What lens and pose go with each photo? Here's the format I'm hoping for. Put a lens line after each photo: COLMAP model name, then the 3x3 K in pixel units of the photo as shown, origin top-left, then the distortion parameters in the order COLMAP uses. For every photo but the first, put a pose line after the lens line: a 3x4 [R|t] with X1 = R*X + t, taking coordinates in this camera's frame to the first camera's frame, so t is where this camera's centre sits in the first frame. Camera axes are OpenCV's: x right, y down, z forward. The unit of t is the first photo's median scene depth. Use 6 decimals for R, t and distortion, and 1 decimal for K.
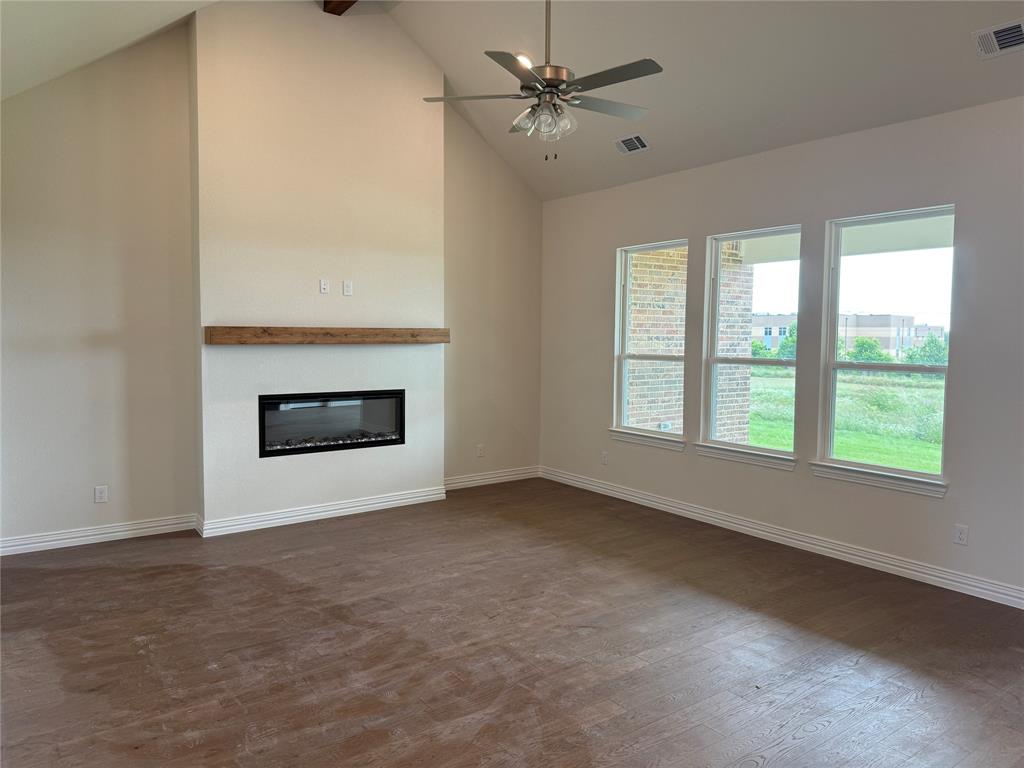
lens RADIAL K [[719.4, 0, 512.0], [0, 719.4, 384.0], [0, 0, 1]] dist [0.070671, -0.095339]
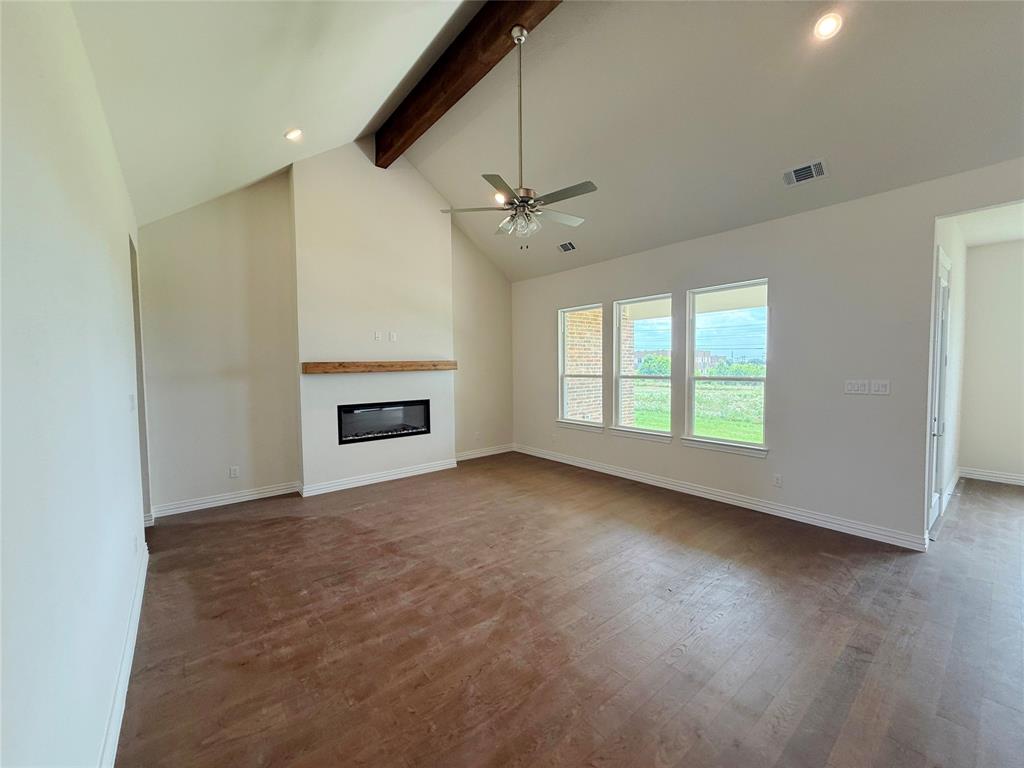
lens RADIAL K [[406.4, 0, 512.0], [0, 406.4, 384.0], [0, 0, 1]] dist [0.000022, 0.000091]
pose [[0.998120, -0.022996, 0.056820, -0.022325], [0.024240, 0.999479, -0.021301, -0.003520], [-0.056301, 0.022638, 0.998157, 0.112395]]
